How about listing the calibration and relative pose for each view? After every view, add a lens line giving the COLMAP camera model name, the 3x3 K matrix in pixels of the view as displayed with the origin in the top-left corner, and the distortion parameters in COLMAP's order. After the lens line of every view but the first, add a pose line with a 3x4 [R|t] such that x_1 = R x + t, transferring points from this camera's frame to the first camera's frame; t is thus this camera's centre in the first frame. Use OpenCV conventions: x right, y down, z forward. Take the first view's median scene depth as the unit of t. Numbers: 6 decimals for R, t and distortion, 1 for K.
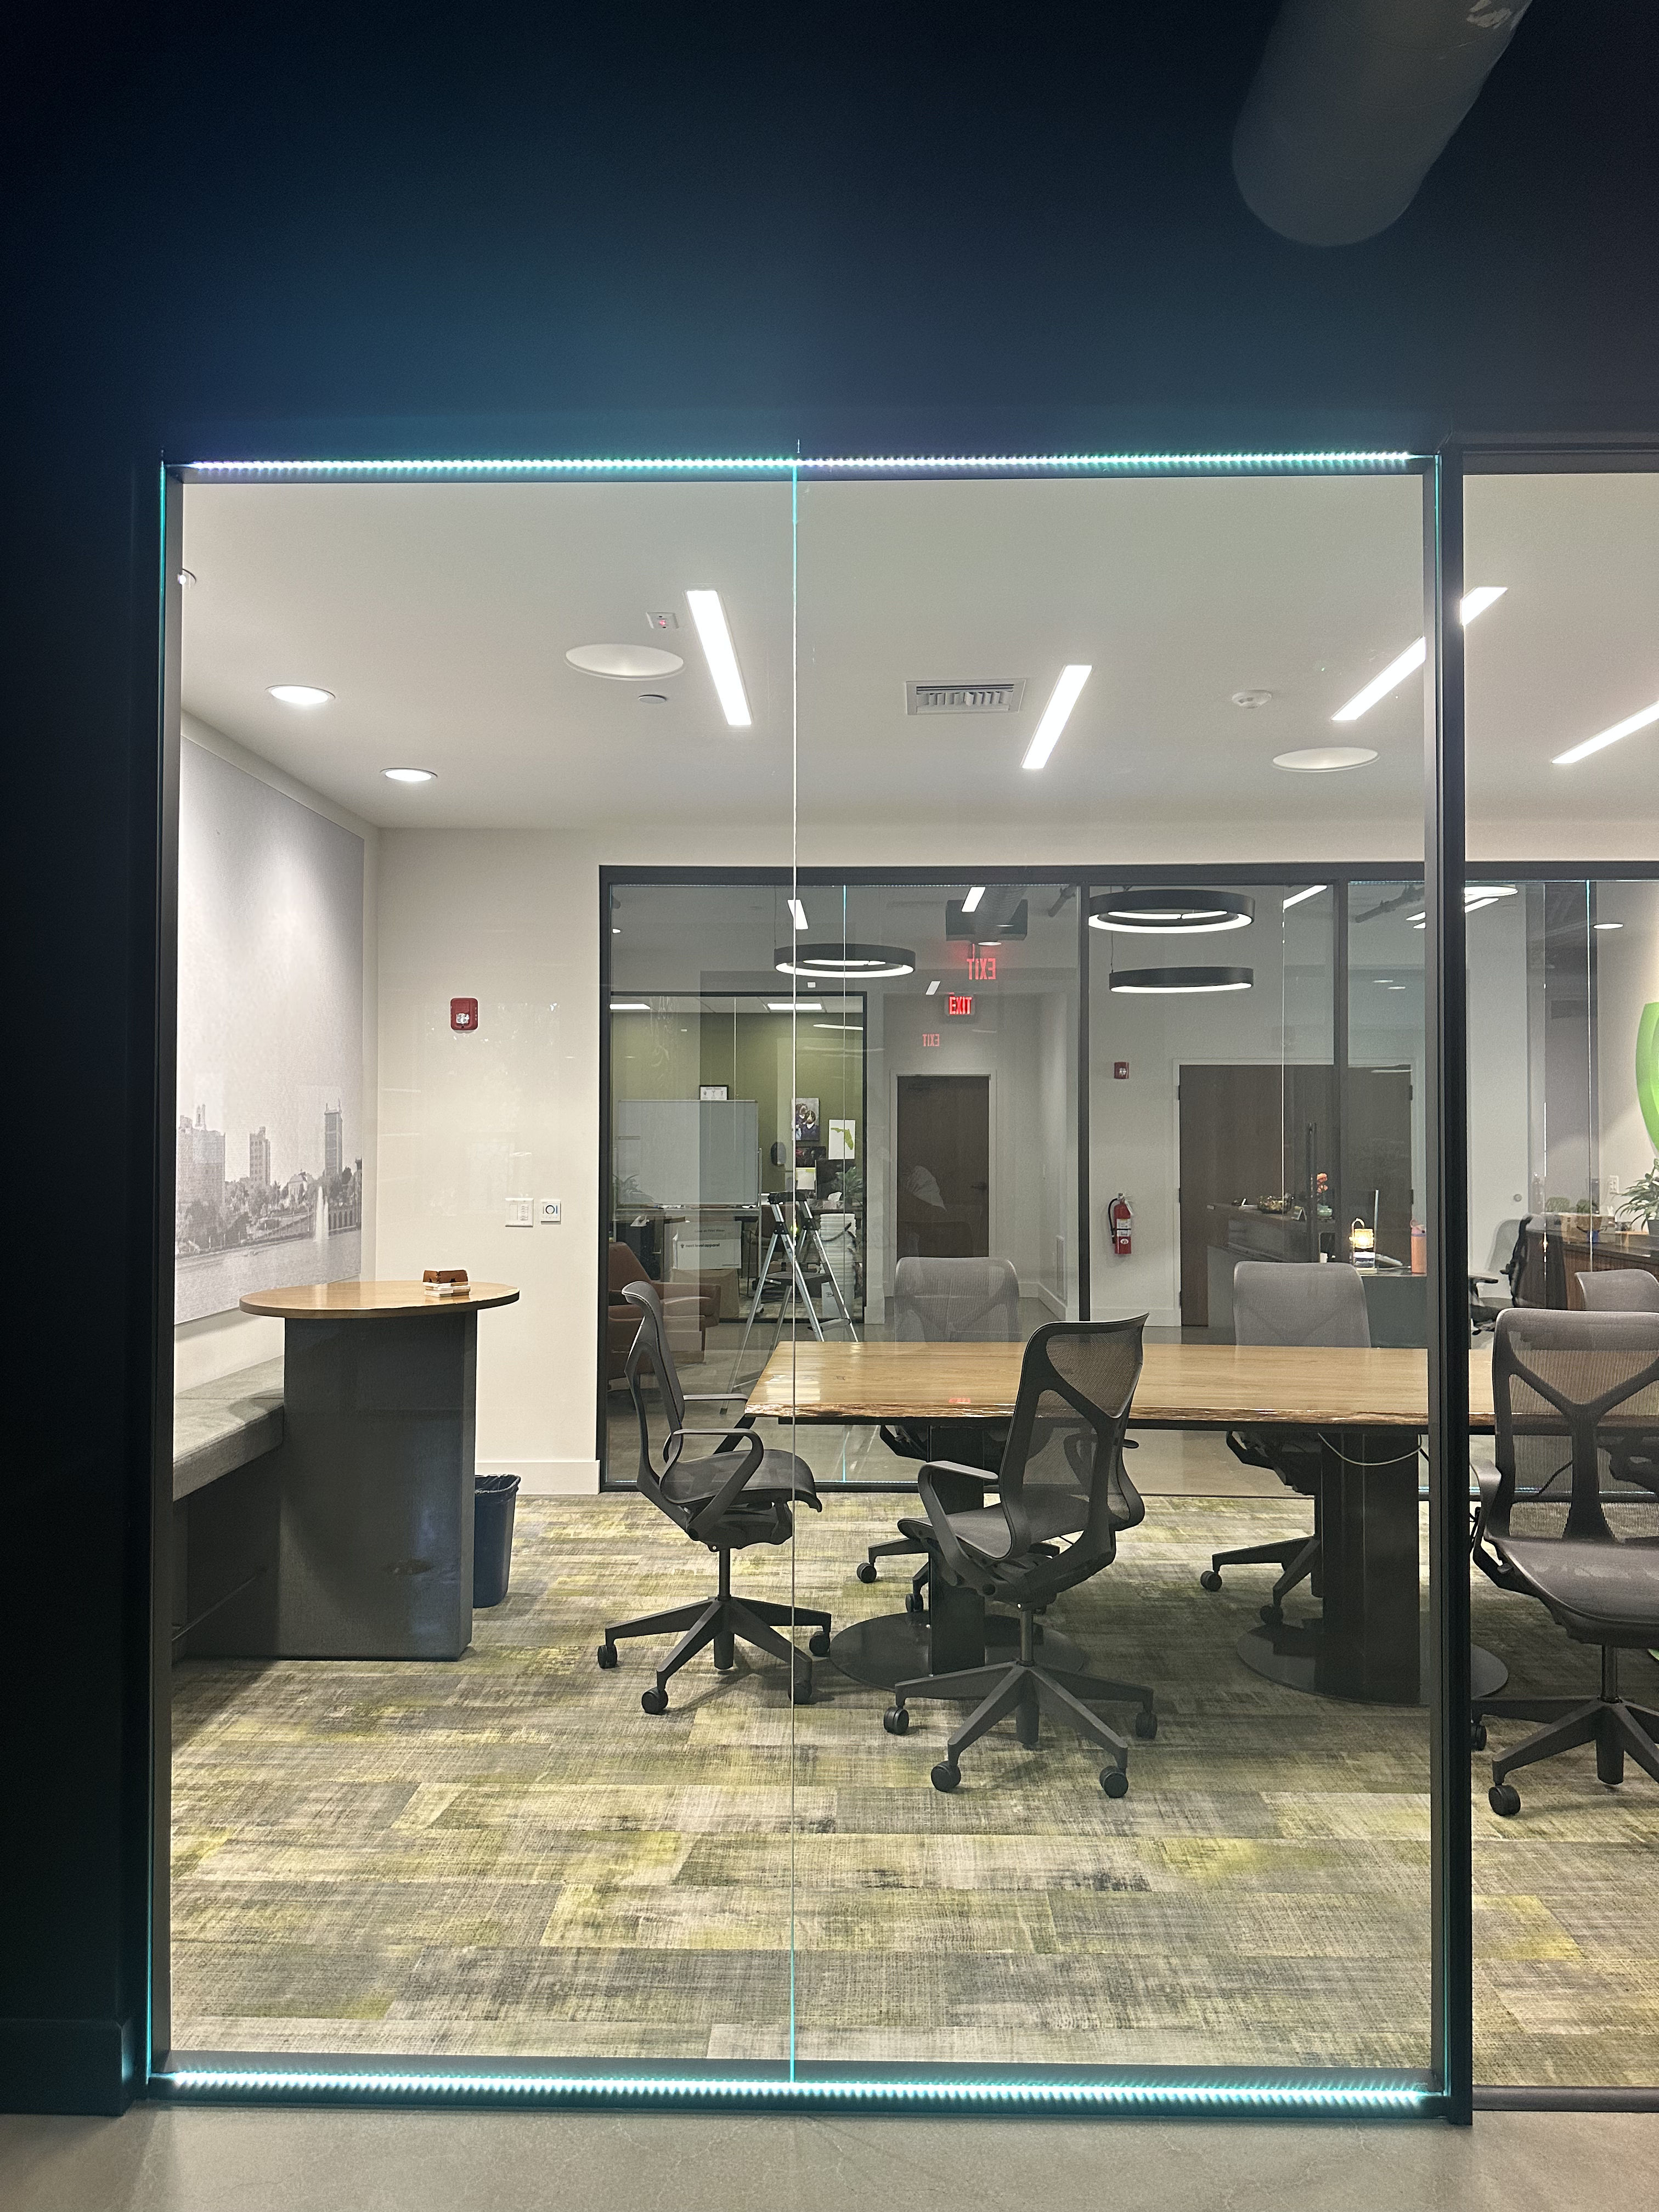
lens RADIAL K [[1554.7, 0, 841.4], [0, 1554.7, 1104.3], [0, 0, 1]] dist [-0.003601, -0.003668]
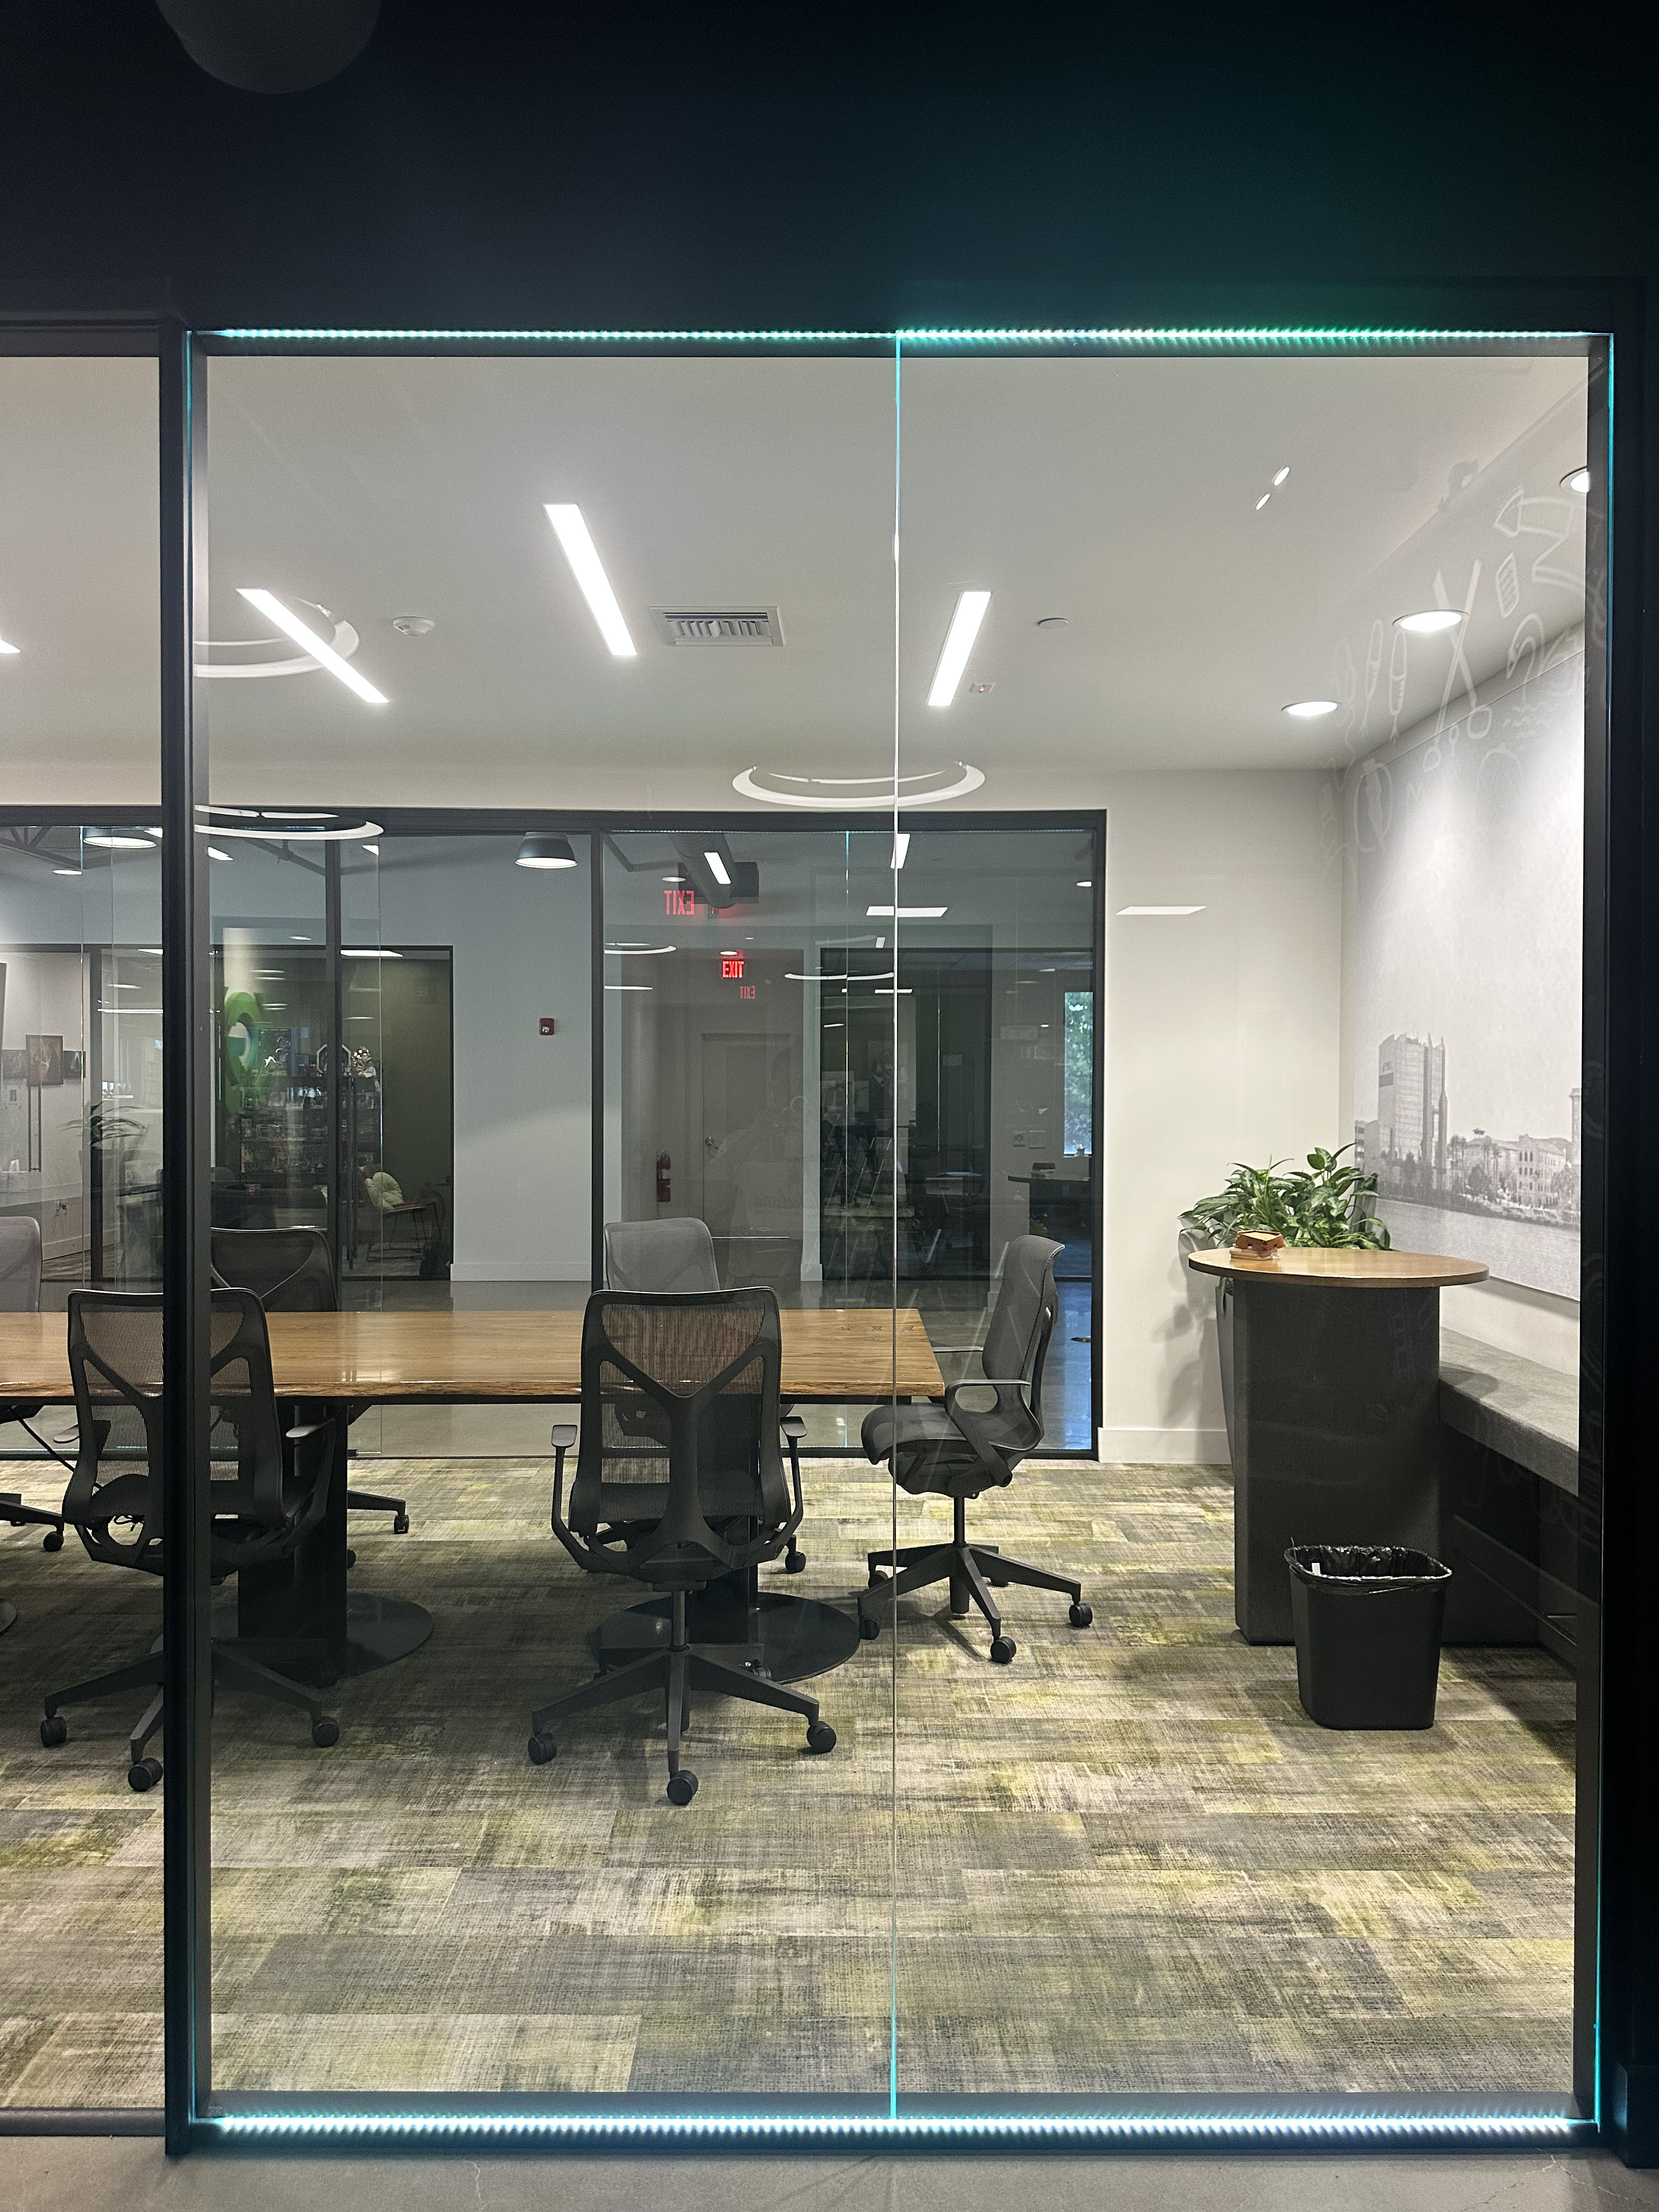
lens RADIAL K [[1554.7, 0, 829.5], [0, 1554.7, 1101.0], [0, 0, 1]] dist [-0.003601, -0.003668]
pose [[-0.999651, -0.003156, -0.026236, 0.033249], [-0.002884, 0.999942, -0.010368, 0.032787], [0.026267, -0.010288, -0.999602, 1.786370]]
